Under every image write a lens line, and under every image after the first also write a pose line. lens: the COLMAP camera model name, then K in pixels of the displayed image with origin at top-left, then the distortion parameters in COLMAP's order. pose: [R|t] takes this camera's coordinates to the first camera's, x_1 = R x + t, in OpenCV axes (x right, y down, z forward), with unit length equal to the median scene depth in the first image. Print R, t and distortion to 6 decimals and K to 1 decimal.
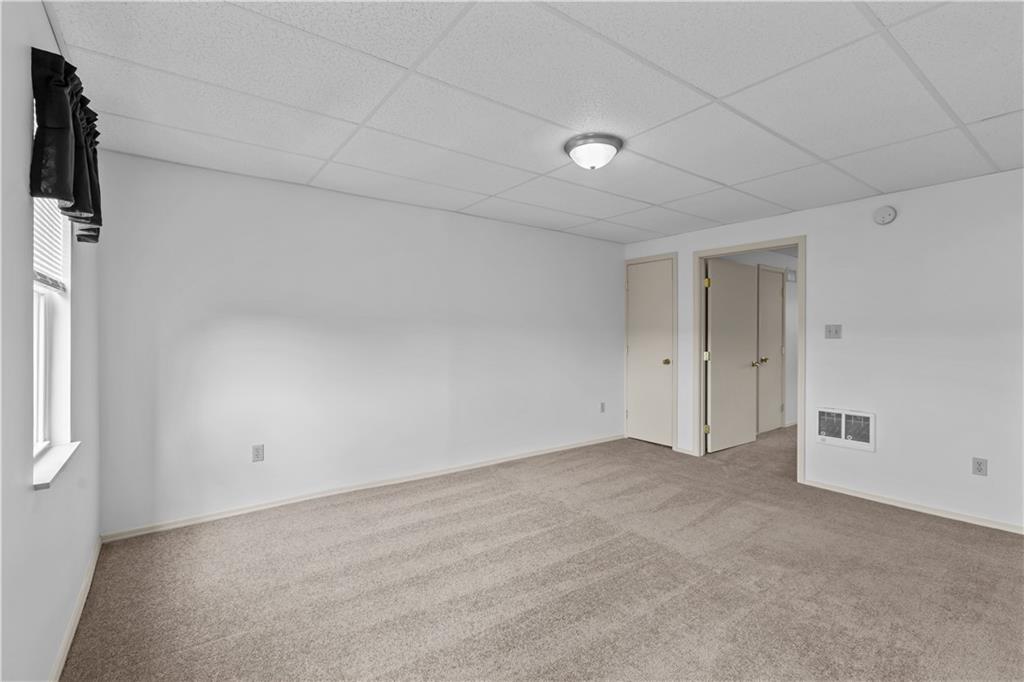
lens RADIAL K [[460.9, 0, 517.6], [0, 460.9, 335.6], [0, 0, 1]] dist [0.009321, -0.001175]
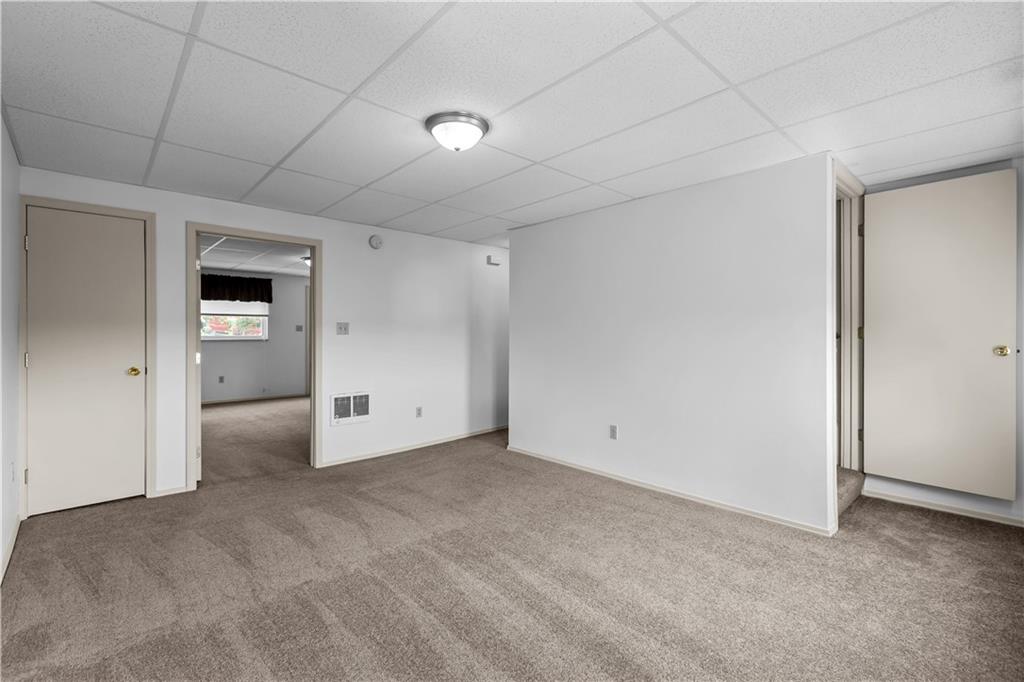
lens RADIAL K [[460.9, 0, 511.3], [0, 460.9, 332.8], [0, 0, 1]] dist [0.009321, -0.001175]
pose [[-0.104172, -0.001759, 0.994558, -0.546441], [0.003075, 0.999993, 0.002091, 0.000974], [-0.994555, 0.003276, -0.104166, 0.706635]]
